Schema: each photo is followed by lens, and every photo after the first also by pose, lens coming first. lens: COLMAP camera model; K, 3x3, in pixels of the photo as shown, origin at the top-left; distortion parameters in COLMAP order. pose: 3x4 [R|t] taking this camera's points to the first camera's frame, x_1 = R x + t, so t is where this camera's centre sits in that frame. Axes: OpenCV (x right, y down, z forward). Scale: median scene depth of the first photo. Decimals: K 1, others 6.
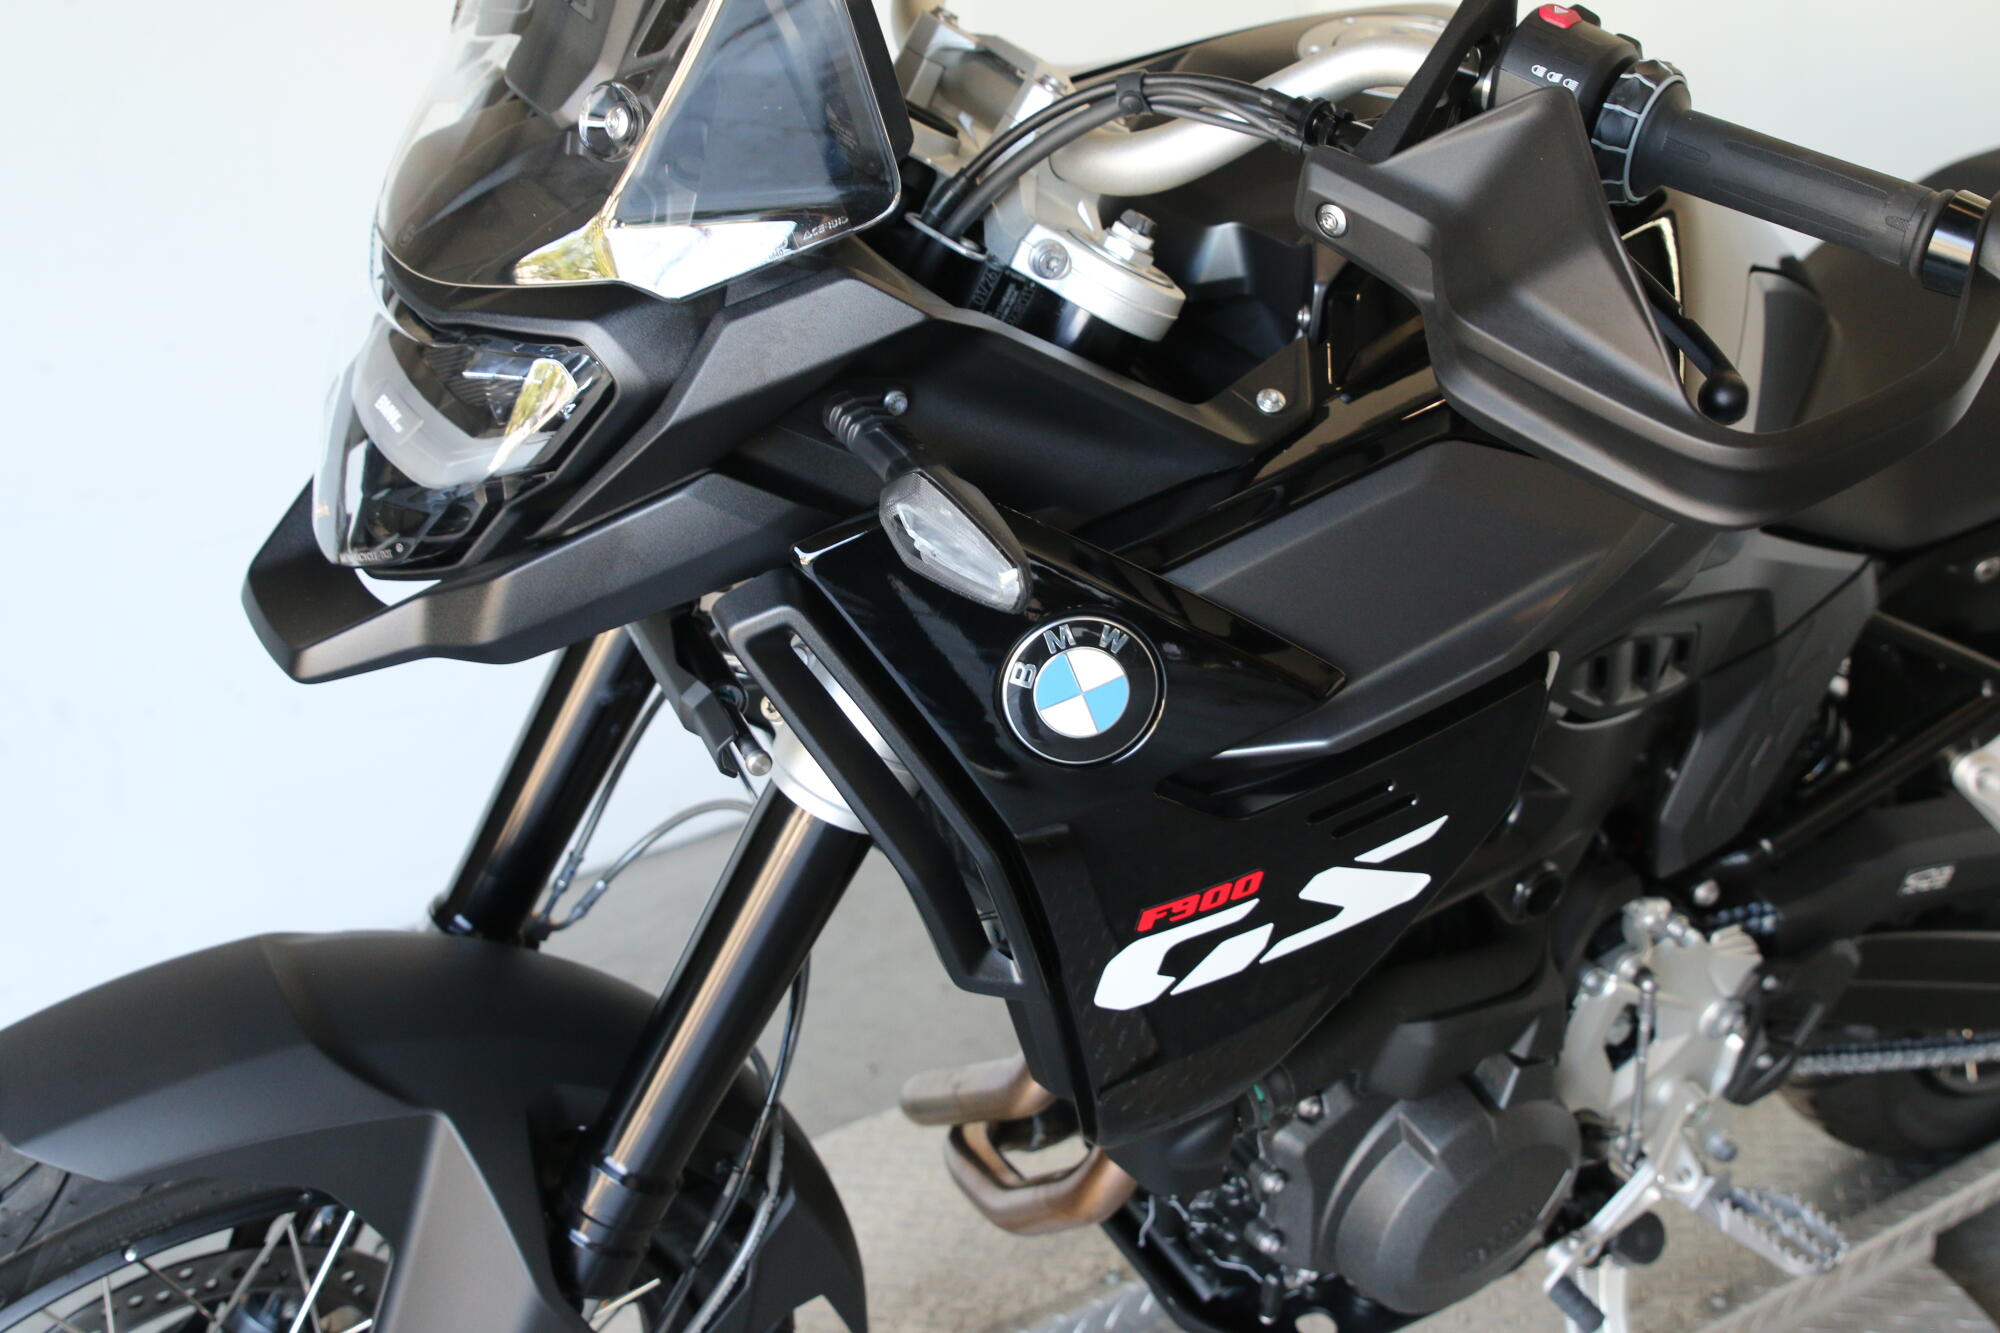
lens RADIAL K [[2498.9, 0, 1004.4], [0, 2498.9, 646.2], [0, 0, 1]] dist [-0.077722, 0.000000]
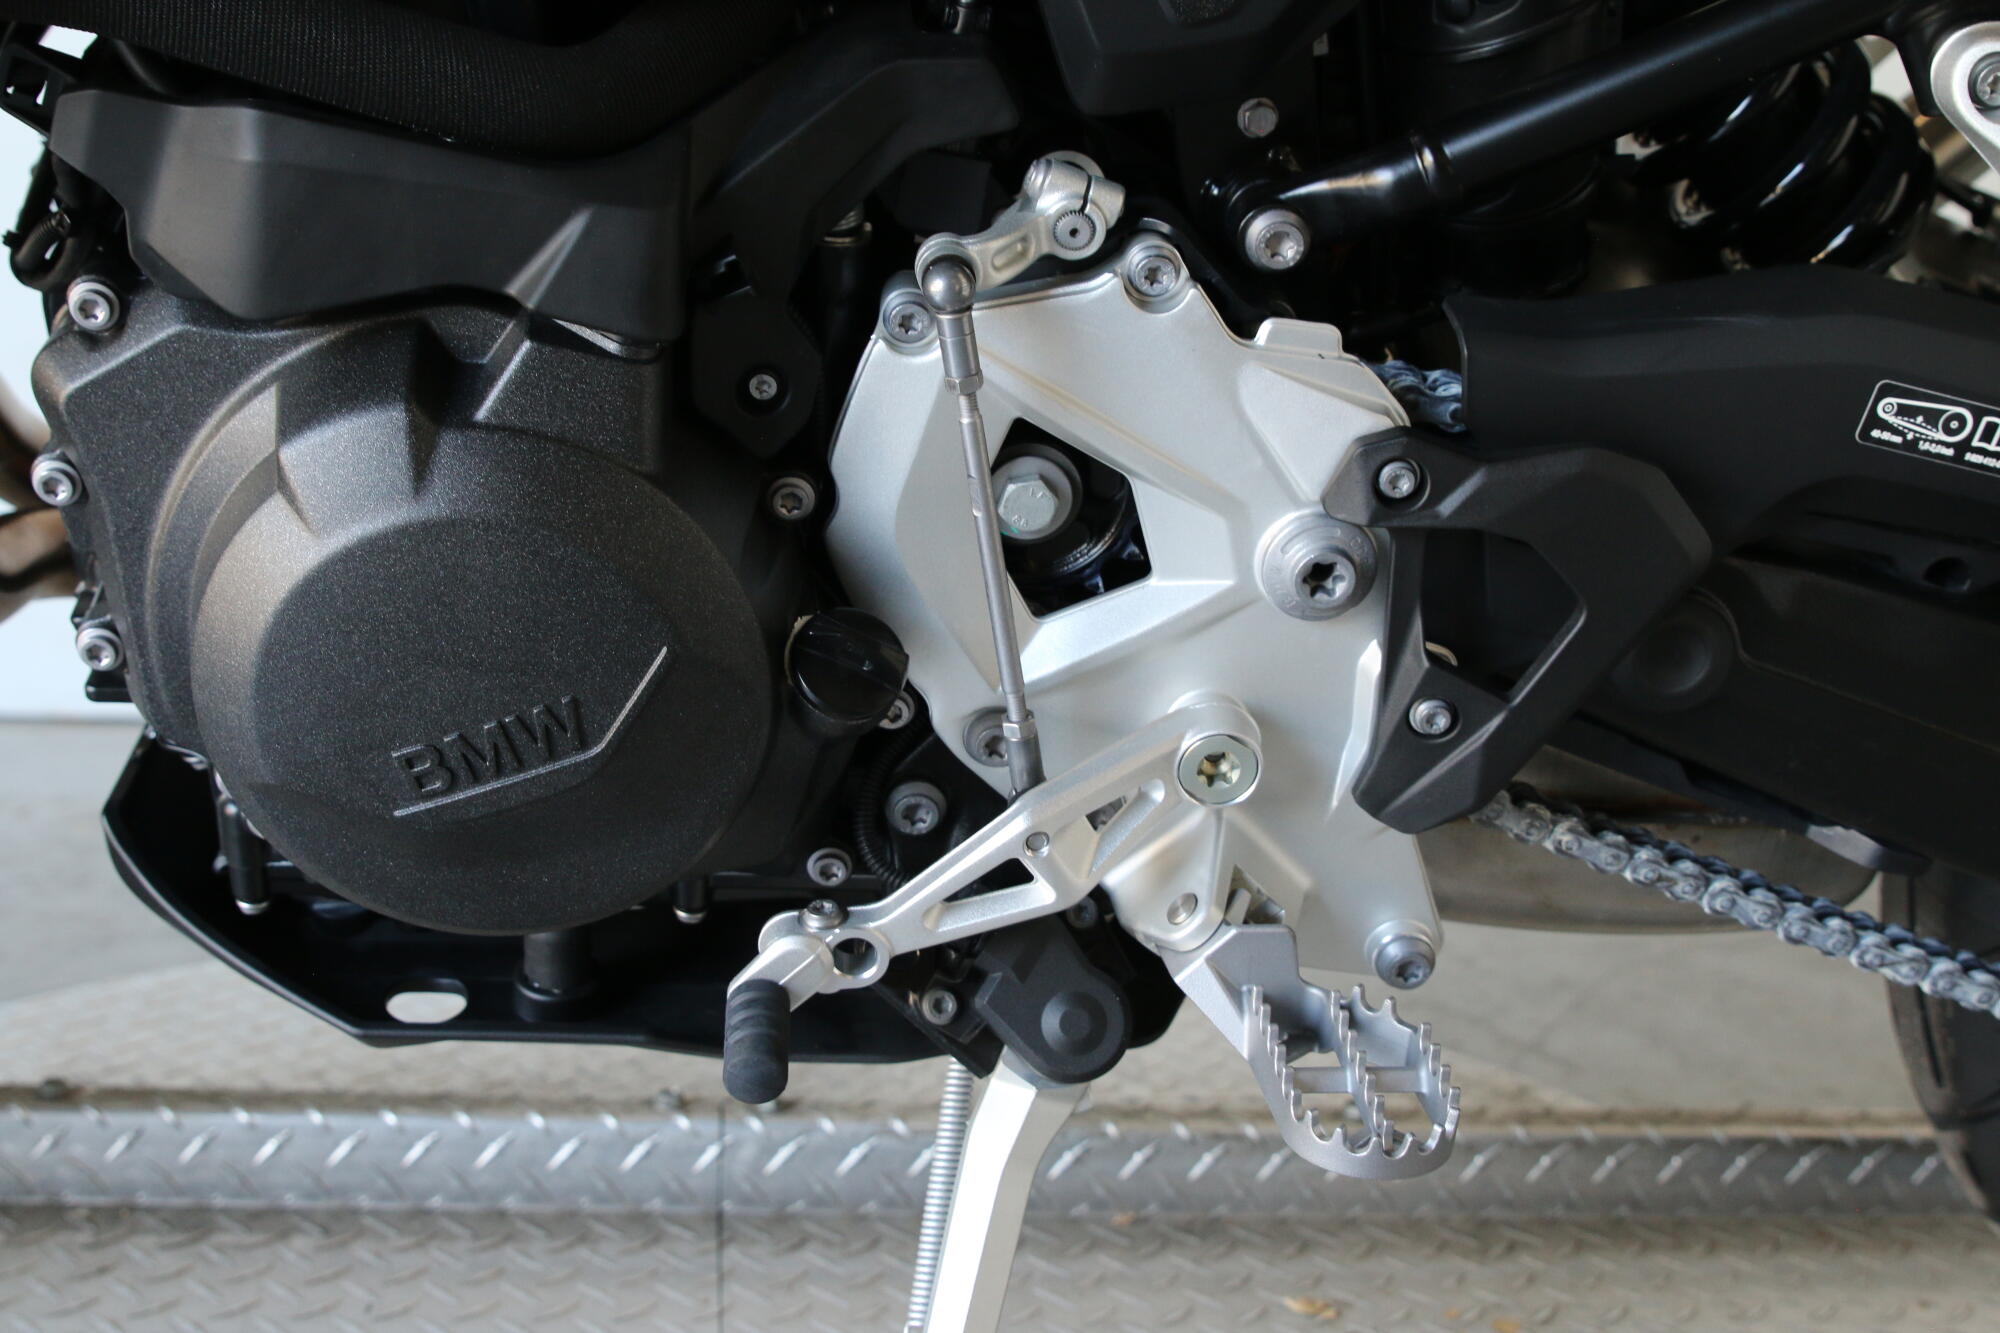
lens RADIAL K [[2498.9, 0, 981.8], [0, 2498.9, 660.0], [0, 0, 1]] dist [-0.077722, 0.000000]
pose [[0.884310, 0.194744, -0.424348, 0.626702], [-0.247245, 0.966290, -0.071786, 0.310008], [0.396063, 0.168399, 0.902649, 0.828204]]
